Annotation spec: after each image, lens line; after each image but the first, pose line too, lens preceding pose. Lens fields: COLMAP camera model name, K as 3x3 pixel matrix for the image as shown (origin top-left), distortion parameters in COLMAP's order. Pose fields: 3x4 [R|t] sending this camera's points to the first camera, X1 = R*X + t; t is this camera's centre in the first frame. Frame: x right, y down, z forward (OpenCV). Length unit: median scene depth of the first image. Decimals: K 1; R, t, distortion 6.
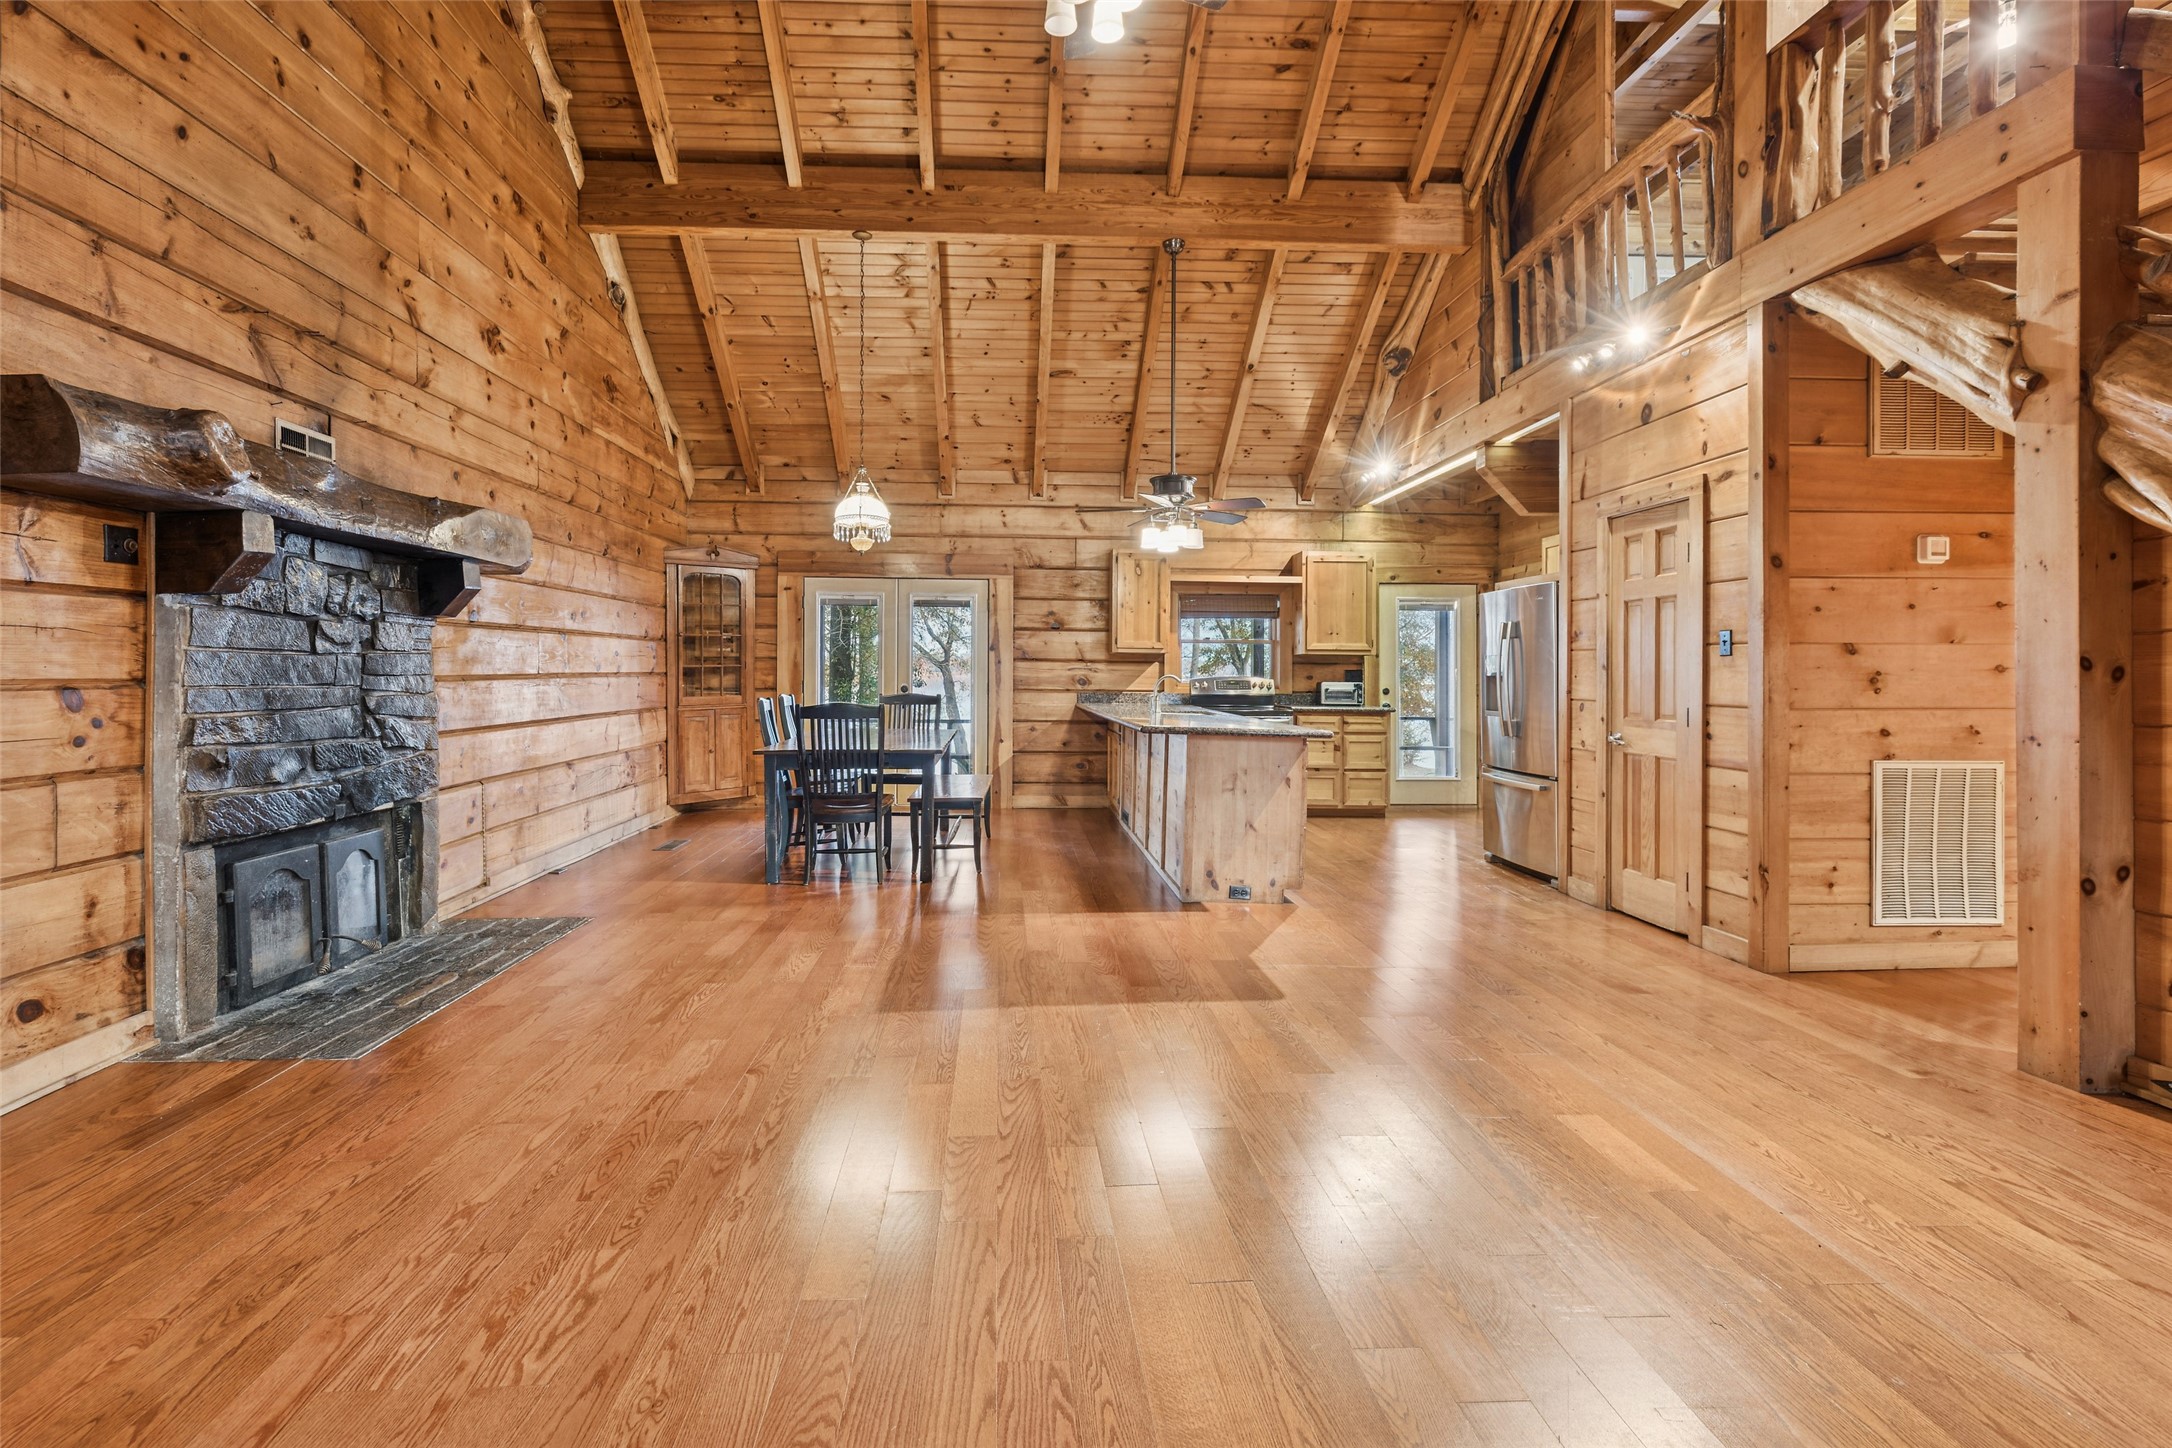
lens RADIAL K [[1012.8, 0, 1053.5], [0, 1012.8, 674.8], [0, 0, 1]] dist [0.006221, -0.002177]
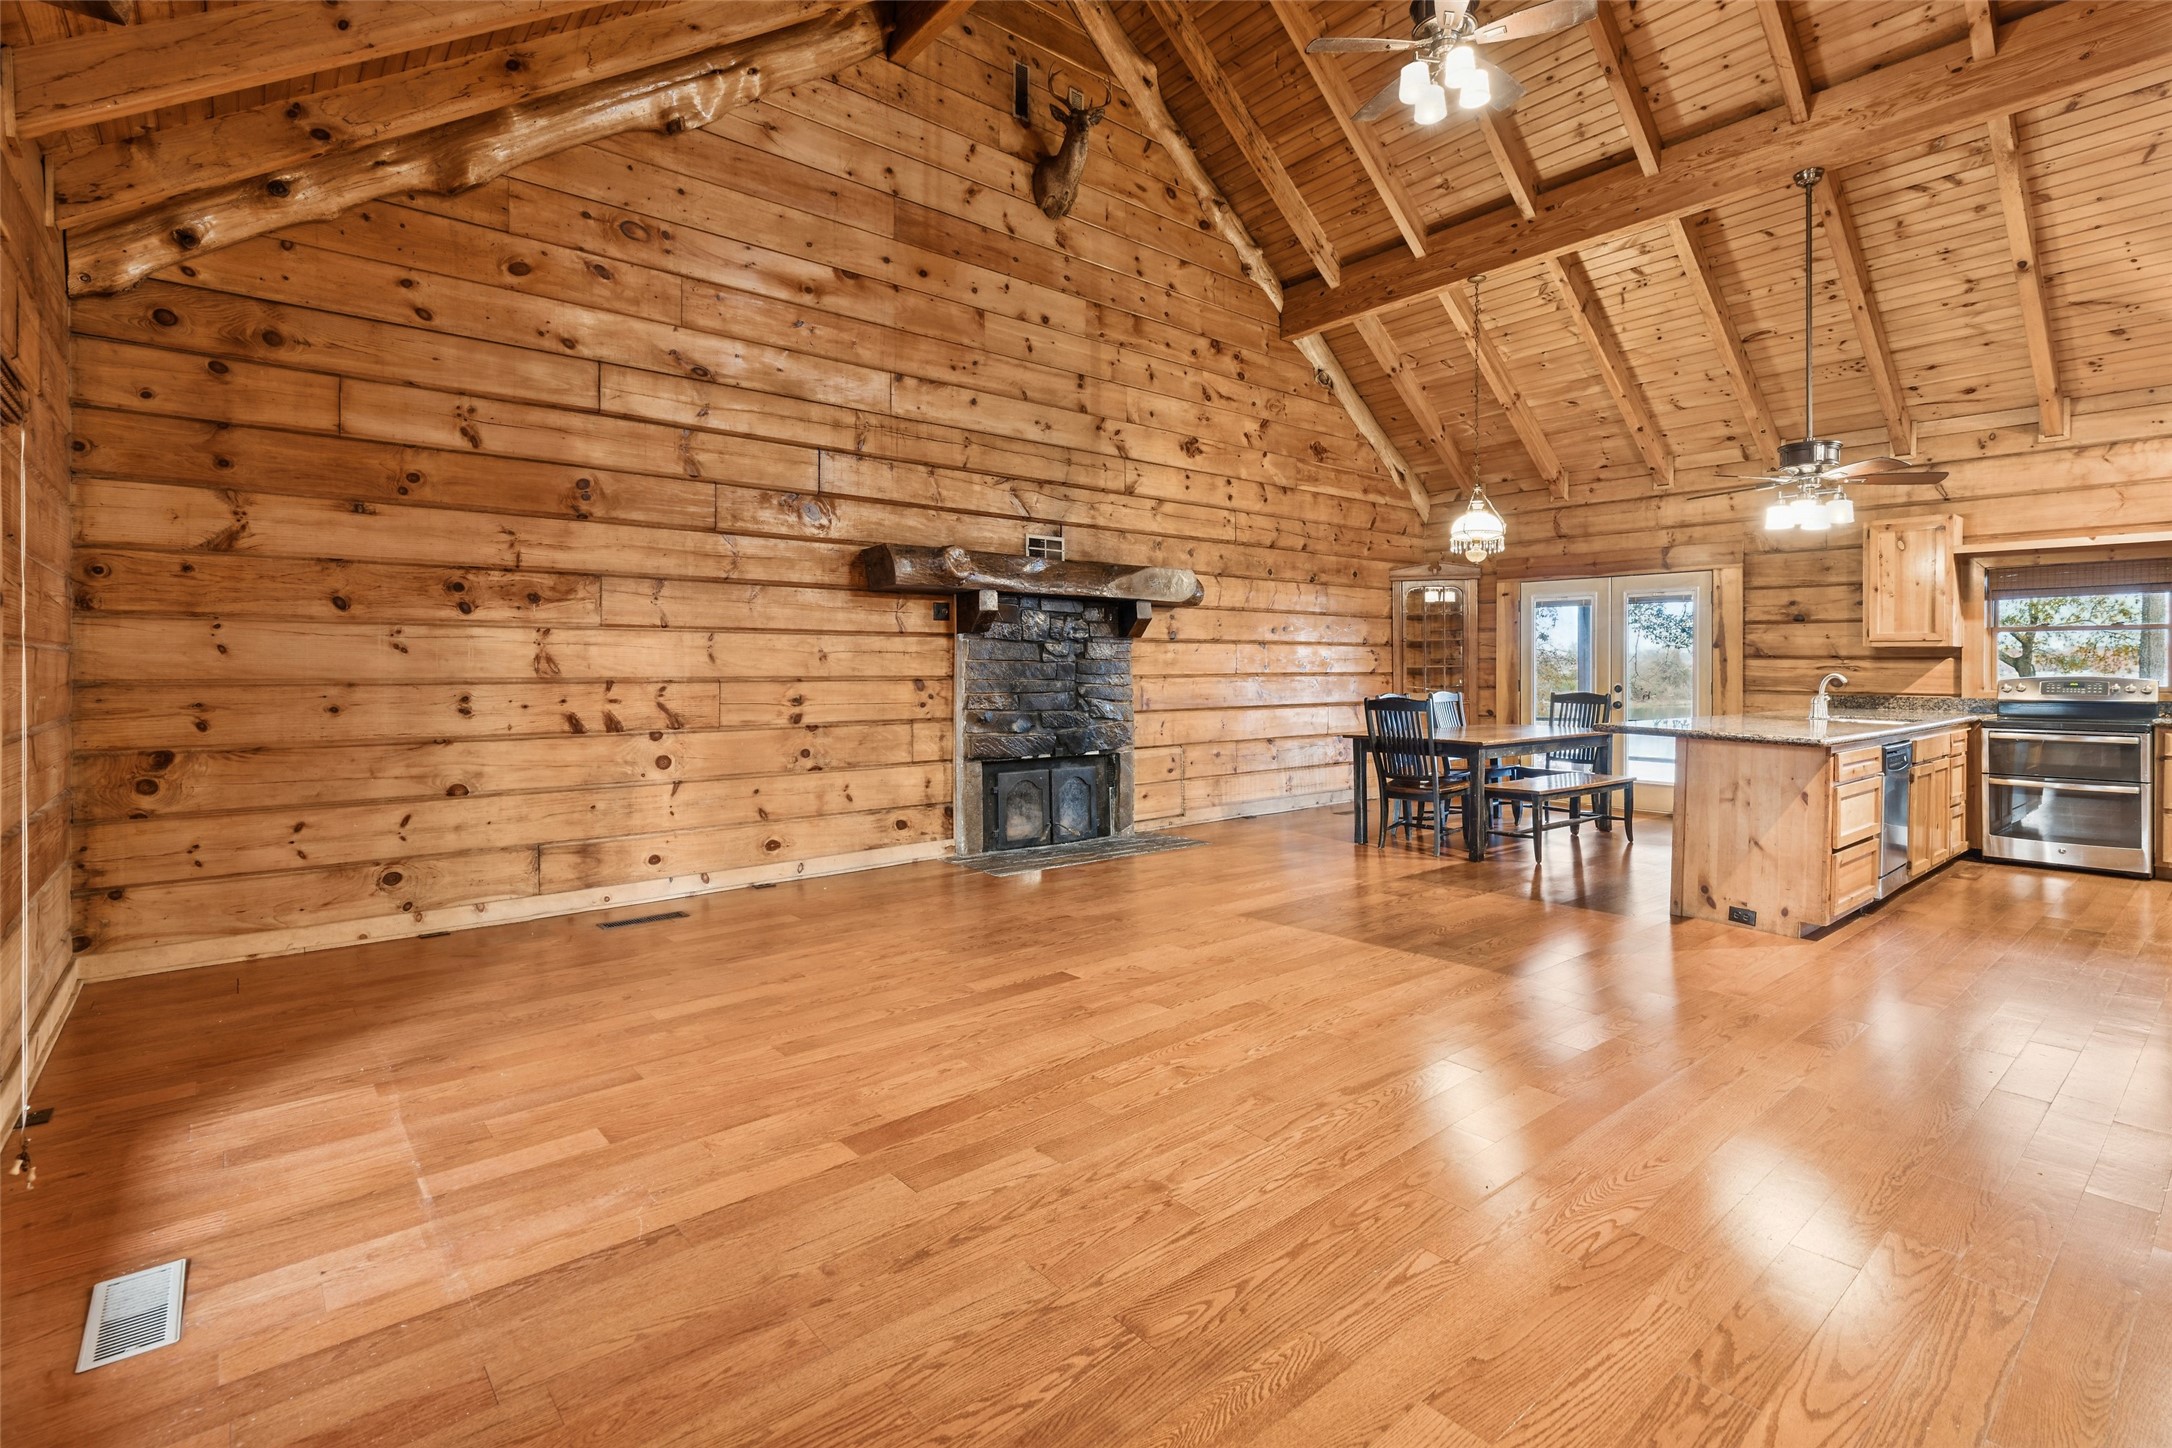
lens RADIAL K [[1012.8, 0, 1110.8], [0, 1012.8, 666.2], [0, 0, 1]] dist [0.006221, -0.002177]
pose [[0.614975, -0.007371, -0.788512, 0.435254], [0.000917, 0.999962, -0.008632, 0.001102], [0.788546, 0.004585, 0.614959, -0.000979]]
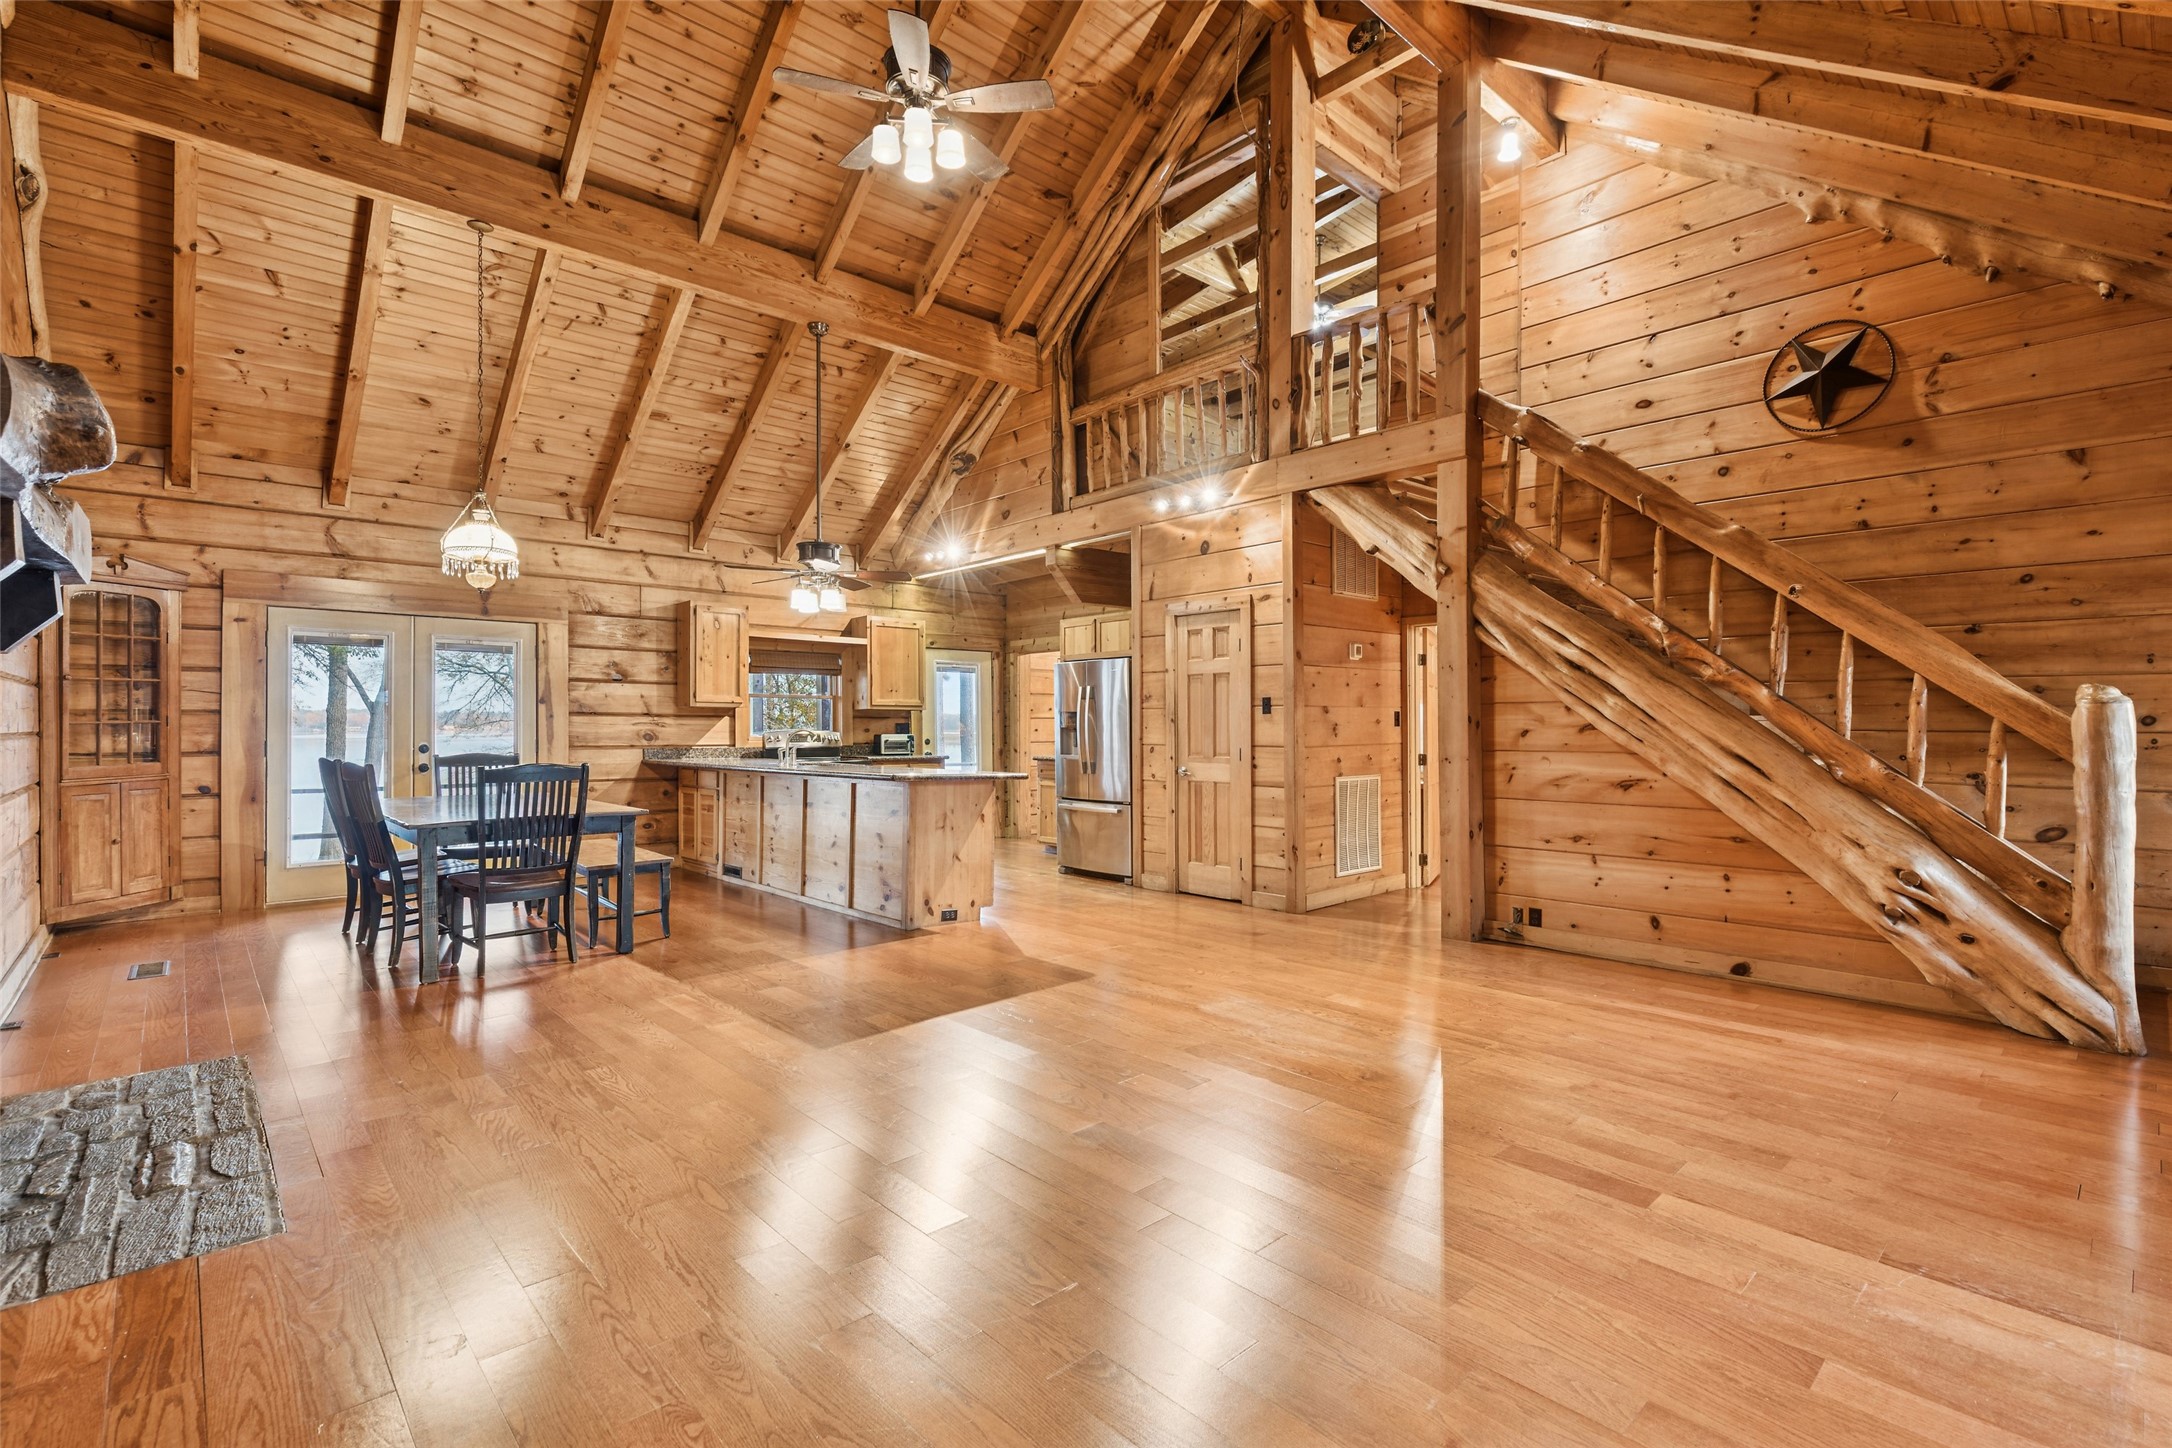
lens RADIAL K [[983.7, 0, 1127.1], [0, 983.7, 716.4], [0, 0, 1]] dist [0.002285, -0.000525]
pose [[0.756392, -0.000559, 0.654119, -0.317218], [0.006243, 0.999960, -0.006365, -0.004507], [-0.654089, 0.008898, 0.756365, 0.003529]]
